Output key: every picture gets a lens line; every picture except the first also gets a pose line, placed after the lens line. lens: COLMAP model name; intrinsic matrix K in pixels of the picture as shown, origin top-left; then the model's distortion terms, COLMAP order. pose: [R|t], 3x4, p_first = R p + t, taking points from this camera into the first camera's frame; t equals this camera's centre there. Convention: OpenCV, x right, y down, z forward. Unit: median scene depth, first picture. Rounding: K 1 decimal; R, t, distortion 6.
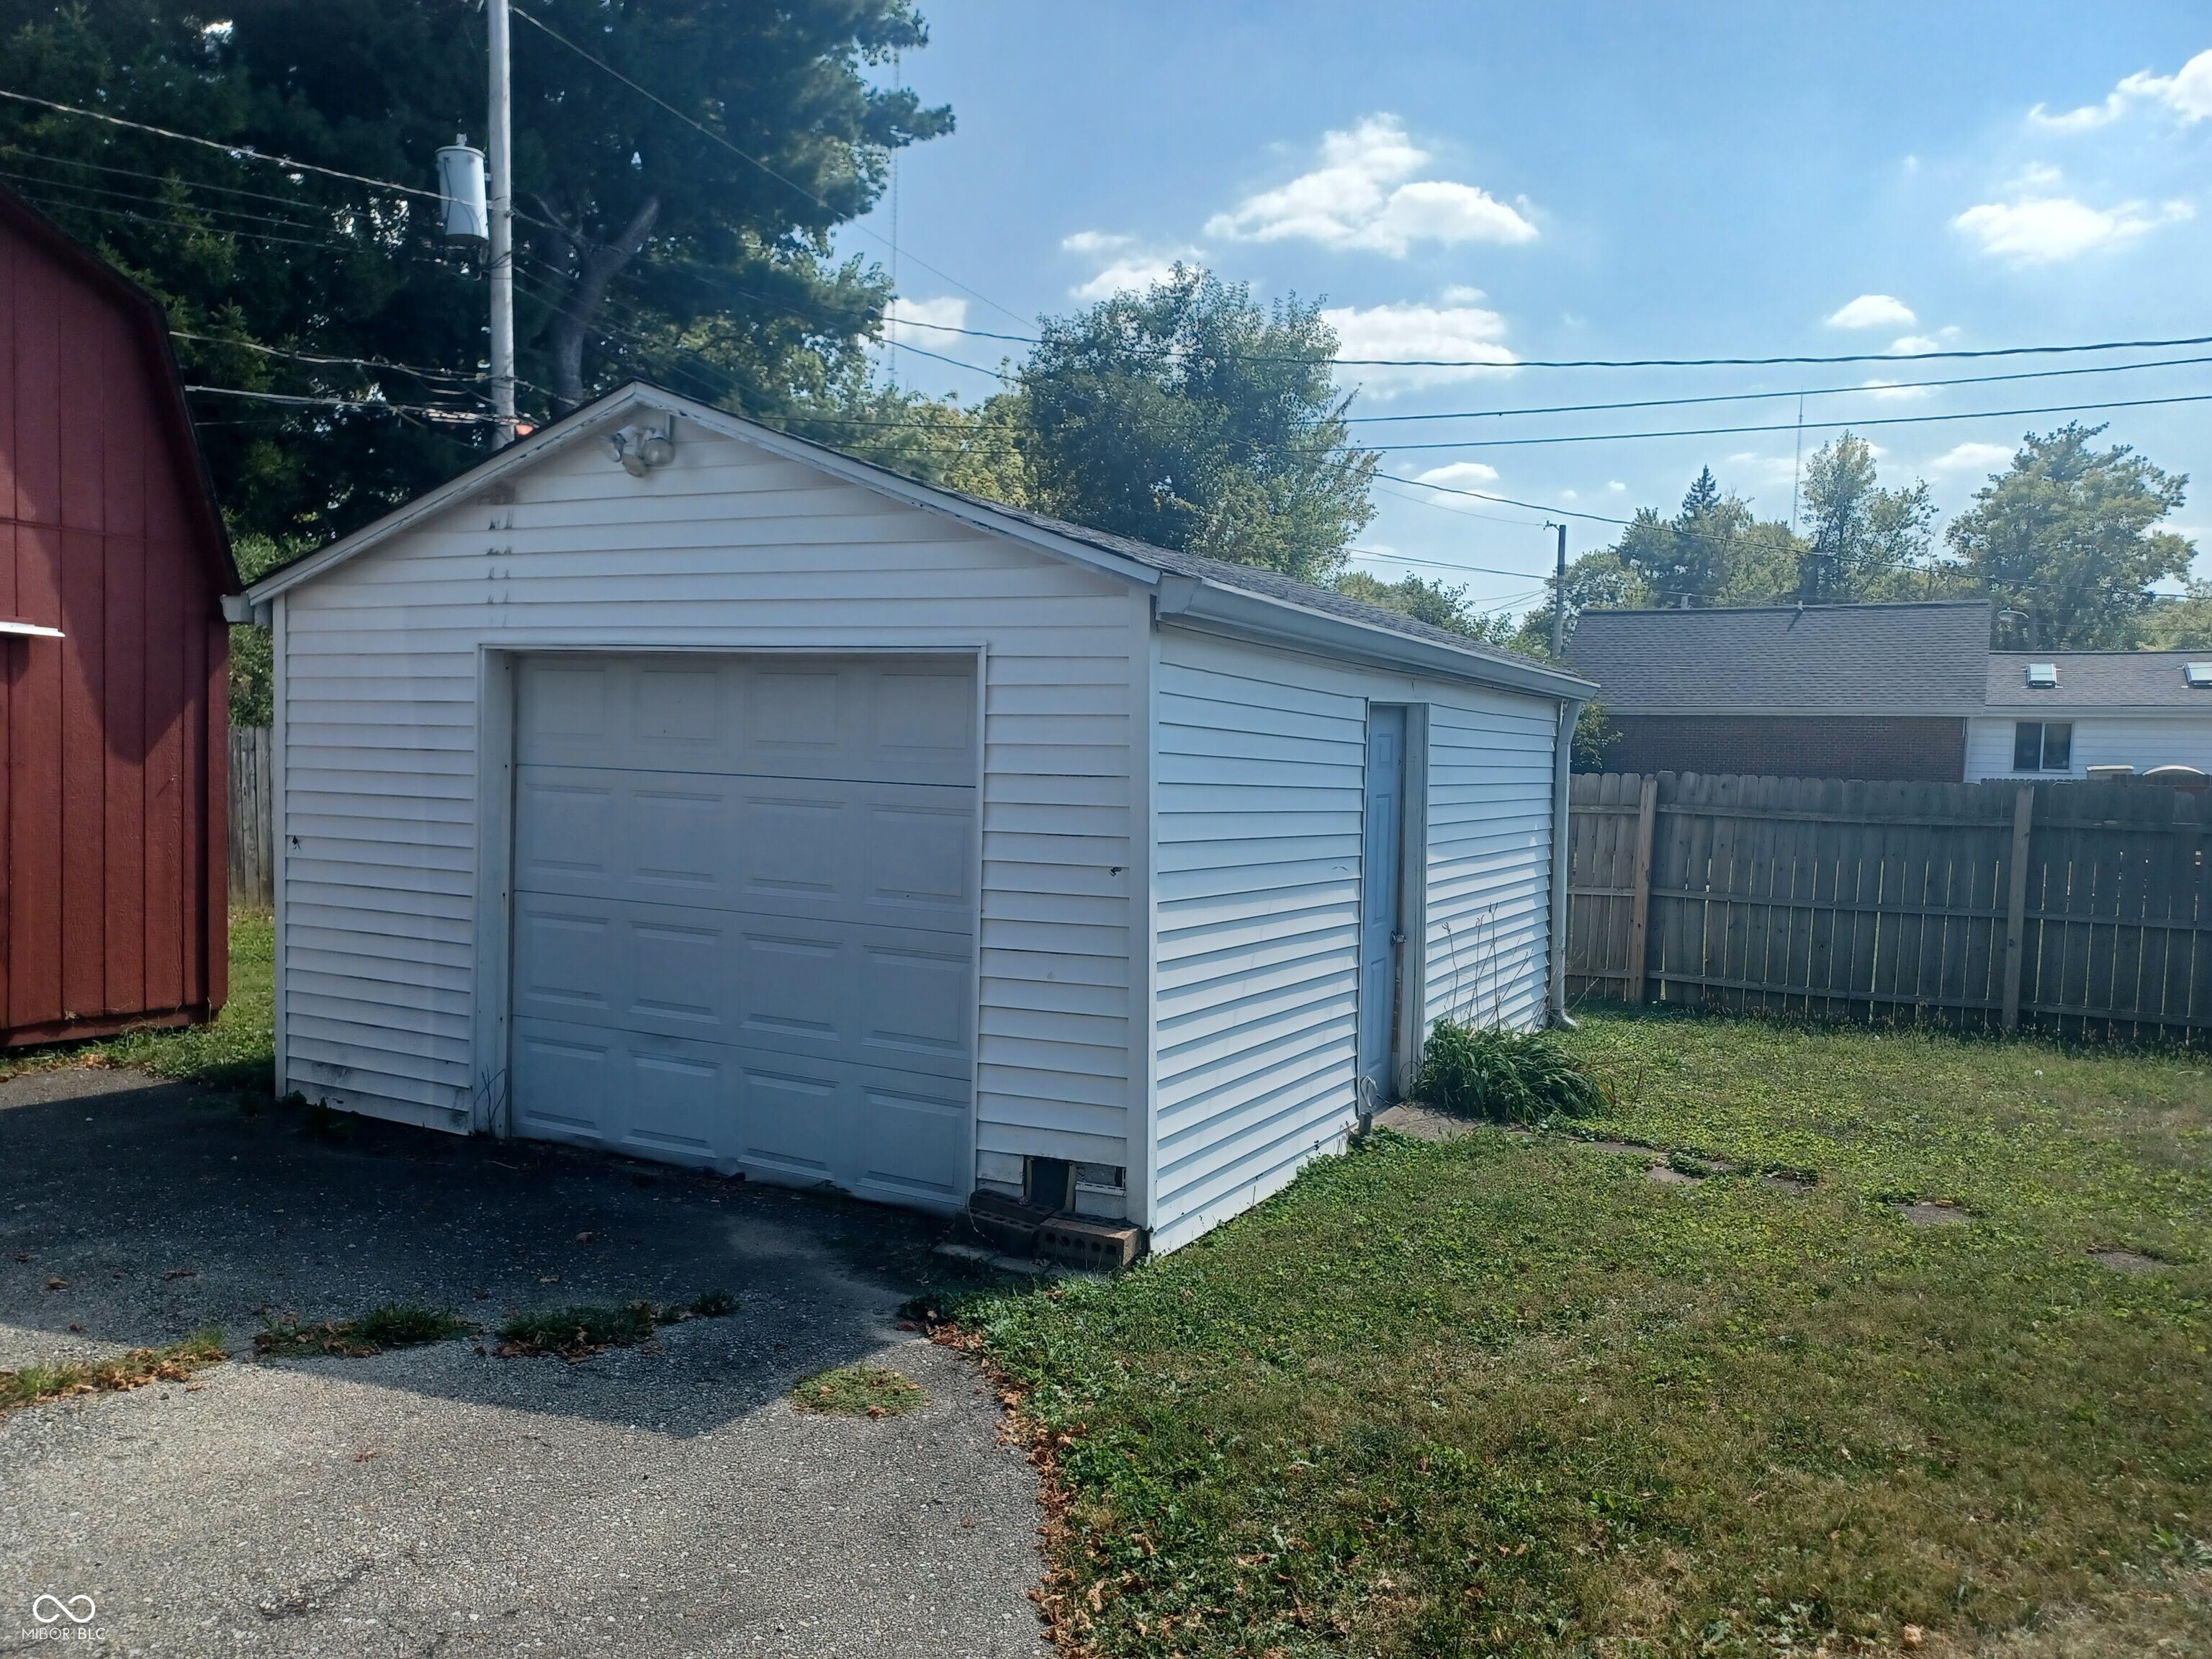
lens RADIAL K [[1632.4, 0, 1104.3], [0, 1632.4, 844.6], [0, 0, 1]] dist [0.035947, 0.004085]
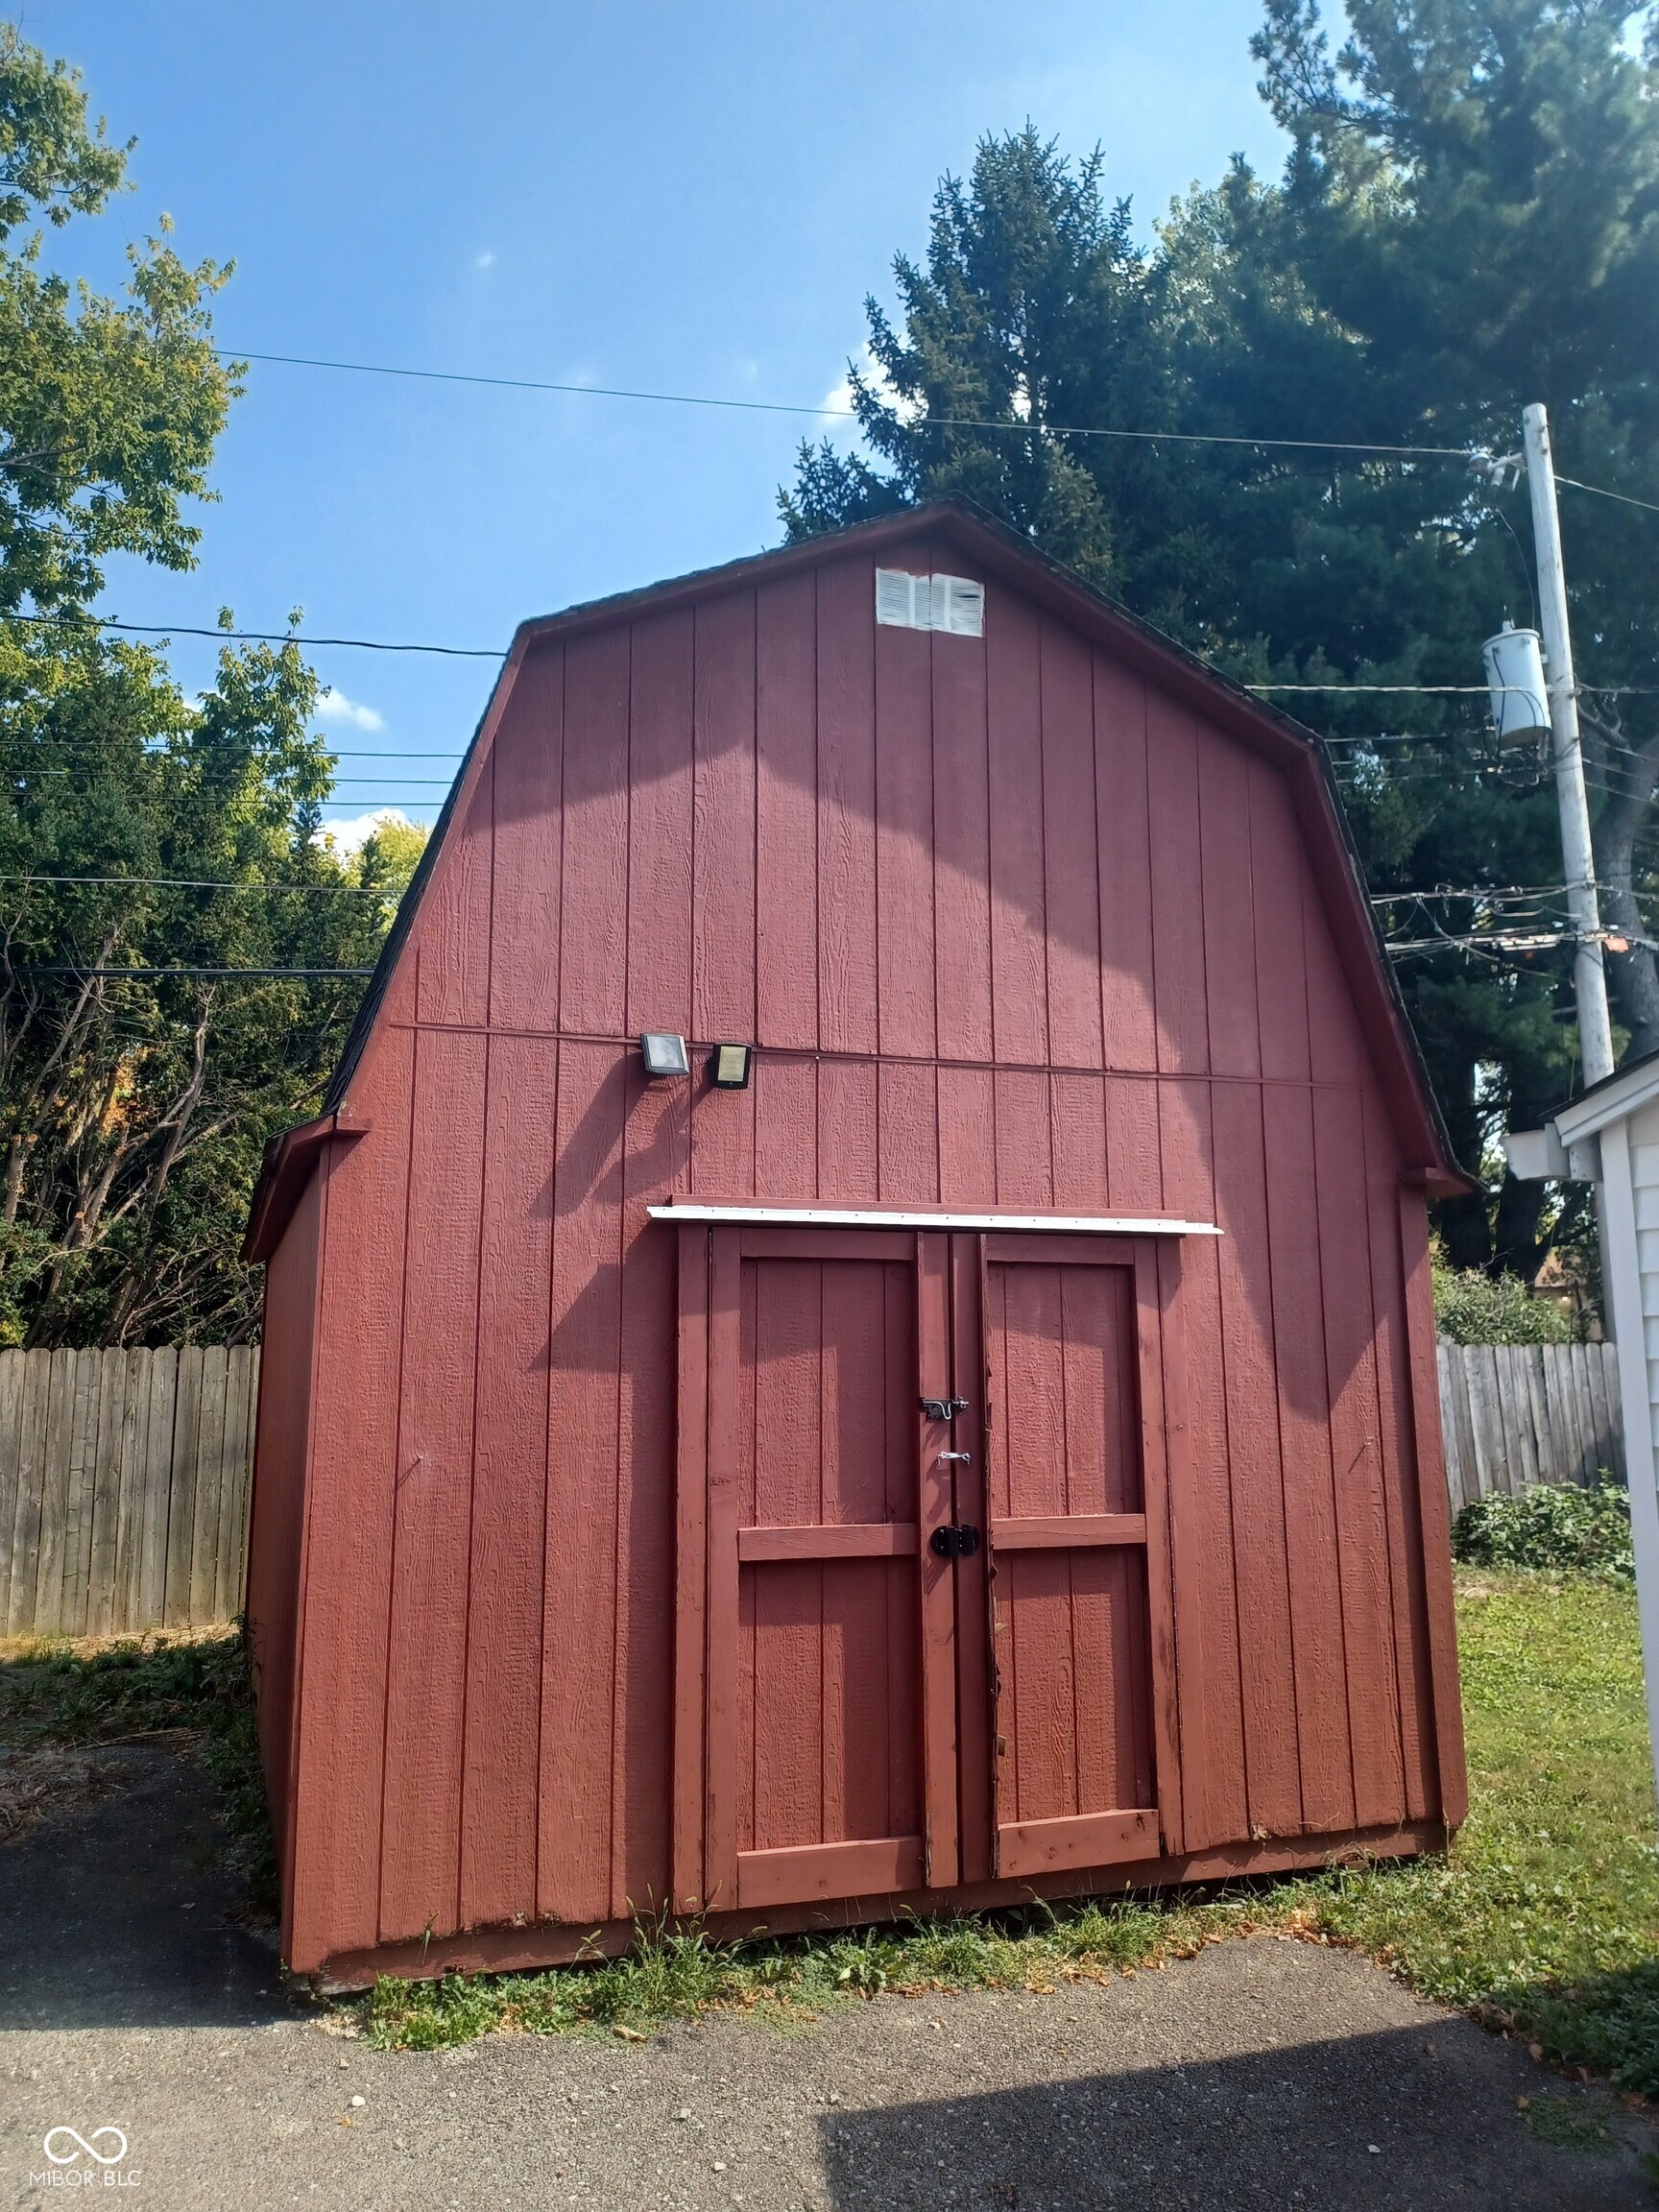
lens RADIAL K [[1632.4, 0, 829.2], [0, 1632.4, 1138.0], [0, 0, 1]] dist [0.035947, 0.004085]
pose [[0.764174, -0.122355, -0.633299, -0.305839], [0.004105, 0.982746, -0.184916, -0.039056], [0.644997, 0.138708, 0.751491, 0.370310]]
